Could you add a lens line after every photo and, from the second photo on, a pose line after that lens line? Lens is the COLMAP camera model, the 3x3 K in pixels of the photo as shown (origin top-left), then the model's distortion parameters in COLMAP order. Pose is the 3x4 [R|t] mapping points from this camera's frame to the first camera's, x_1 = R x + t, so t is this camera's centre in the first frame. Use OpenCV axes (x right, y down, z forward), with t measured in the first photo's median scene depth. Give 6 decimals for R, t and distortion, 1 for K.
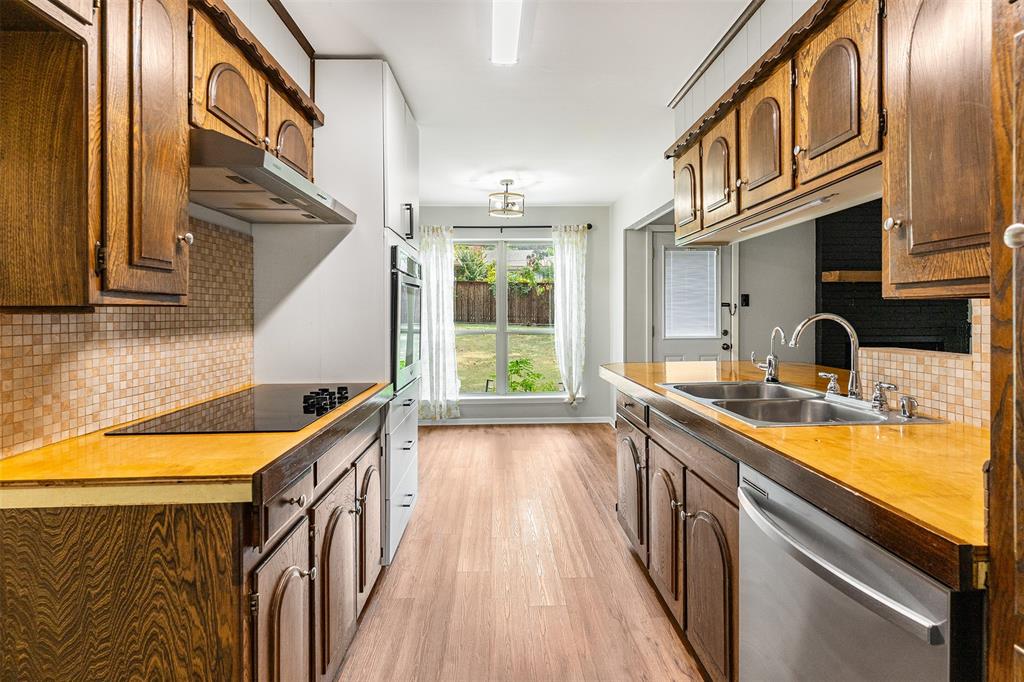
lens RADIAL K [[496.6, 0, 507.1], [0, 496.6, 313.0], [0, 0, 1]] dist [0.001709, -0.001182]
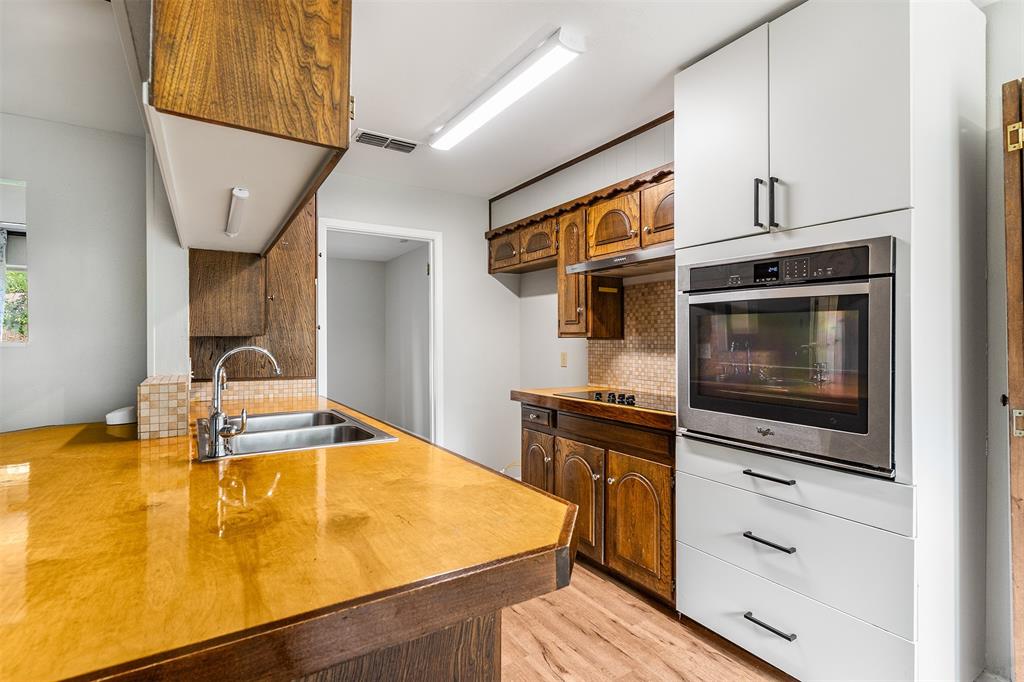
lens RADIAL K [[496.6, 0, 504.7], [0, 496.6, 339.9], [0, 0, 1]] dist [0.001709, -0.001182]
pose [[-0.857971, 0.009359, -0.513614, 0.274777], [0.008739, 0.999955, 0.003622, -0.004118], [0.513624, -0.001381, -0.858014, 0.856962]]
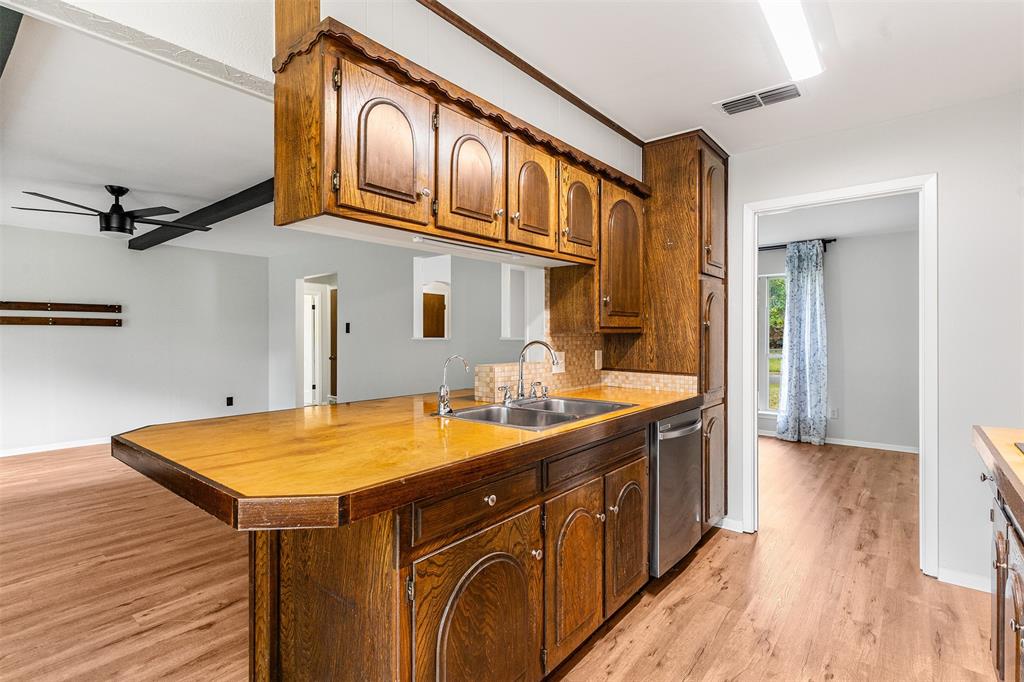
lens RADIAL K [[496.6, 0, 514.1], [0, 496.6, 338.0], [0, 0, 1]] dist [0.001709, -0.001182]
pose [[-0.755715, 0.006170, 0.654872, -0.088875], [0.006252, 0.999978, -0.002207, -0.001934], [-0.654871, 0.002426, -0.755737, 0.803775]]
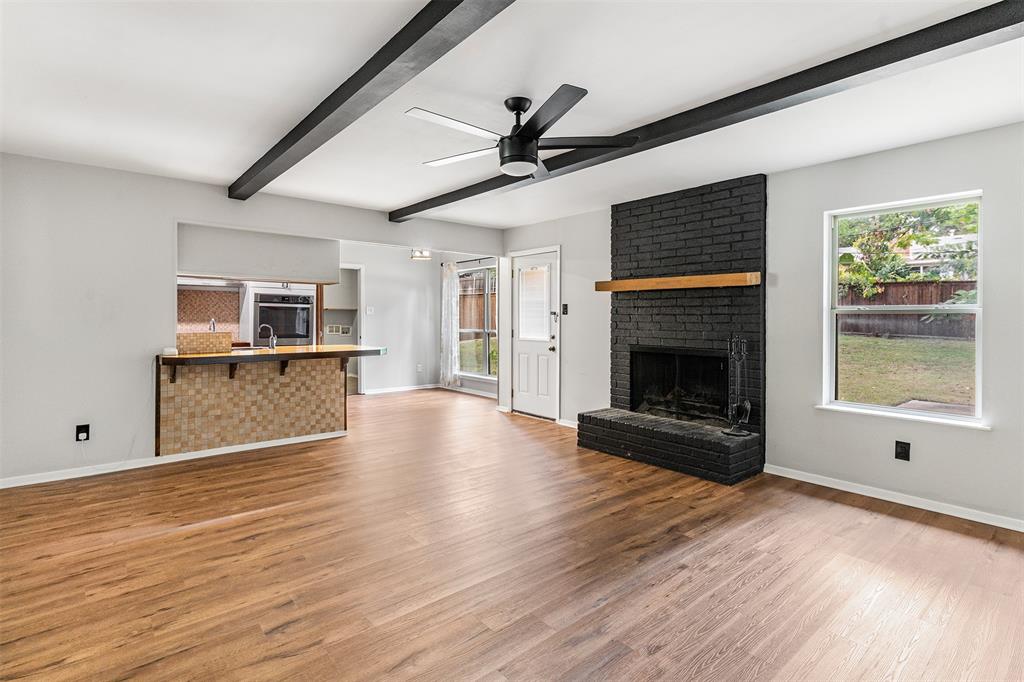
lens RADIAL K [[496.6, 0, 510.6], [0, 496.6, 315.6], [0, 0, 1]] dist [0.001709, -0.001182]
pose [[0.628501, 0.005336, -0.777791, 1.493506], [-0.008196, 0.999966, 0.000238, -0.012031], [0.777766, 0.006226, 0.628524, 0.203990]]
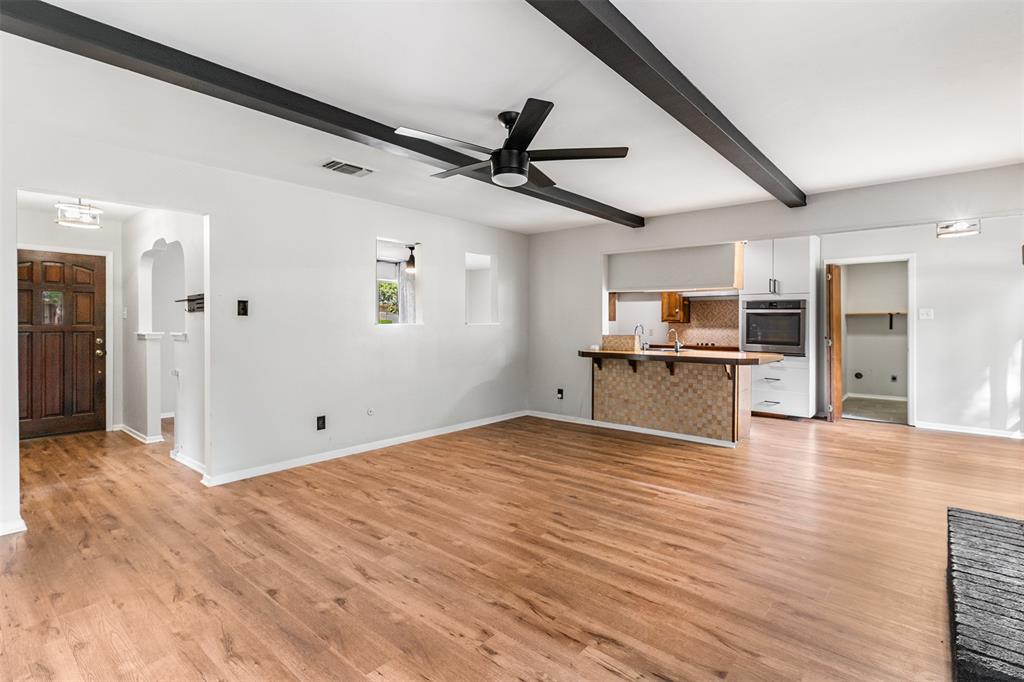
lens RADIAL K [[496.6, 0, 510.4], [0, 496.6, 324.9], [0, 0, 1]] dist [0.001709, -0.001182]
pose [[-0.671569, 0.009236, -0.740884, 1.497209], [0.002500, 0.999945, 0.010198, -0.013369], [0.740938, 0.004996, -0.671555, 1.032455]]
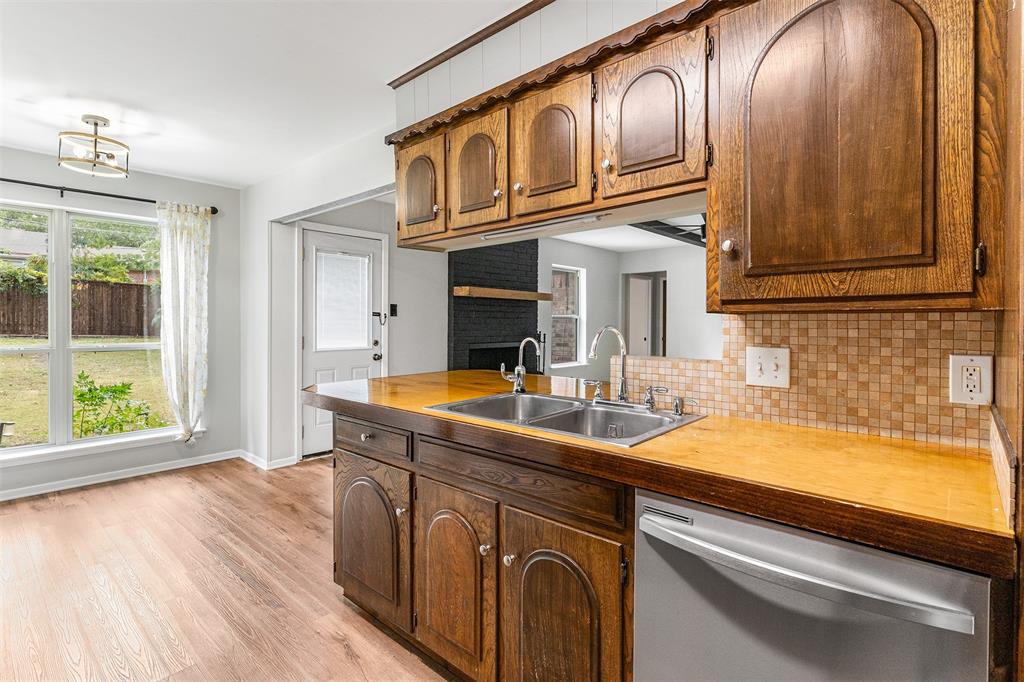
lens RADIAL K [[496.6, 0, 511.9], [0, 496.6, 324.2], [0, 0, 1]] dist [0.001709, -0.001182]
pose [[0.690963, 0.006078, 0.722865, -0.095238], [-0.009397, 0.999956, 0.000575, 0.000061], [-0.722829, -0.007190, 0.690989, 0.150464]]
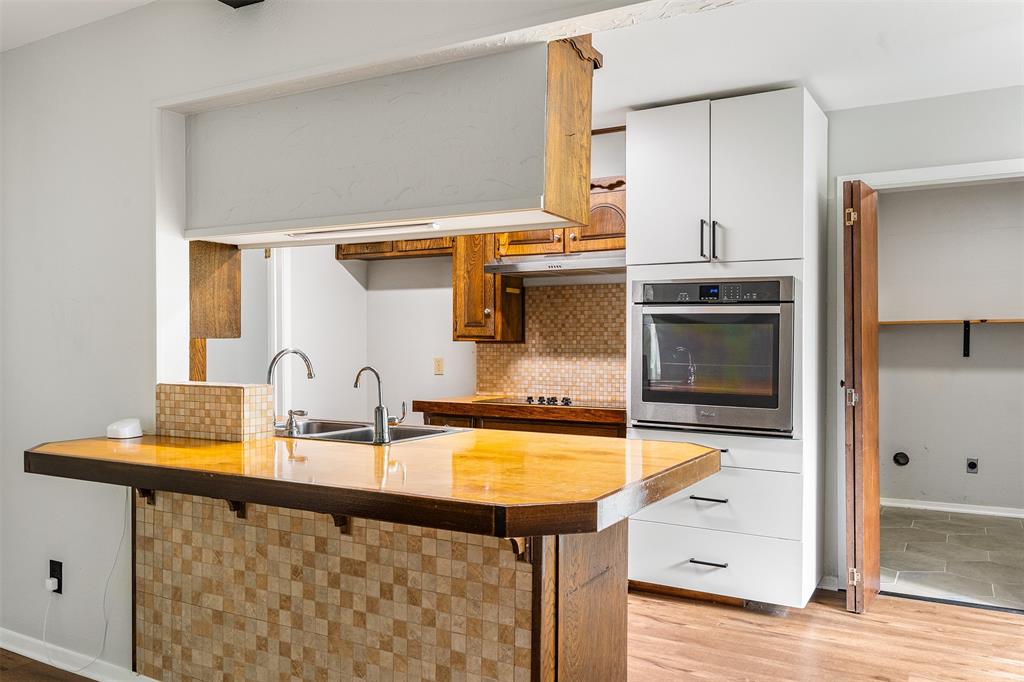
lens RADIAL K [[805.8, 0, 506.7], [0, 805.8, 349.2], [0, 0, 1]] dist [-0.002517, -0.003268]
pose [[-0.518841, 0.013337, -0.854767, 0.727308], [0.002357, 0.999897, 0.014171, -0.008321], [0.854868, 0.005338, -0.518818, 0.880403]]
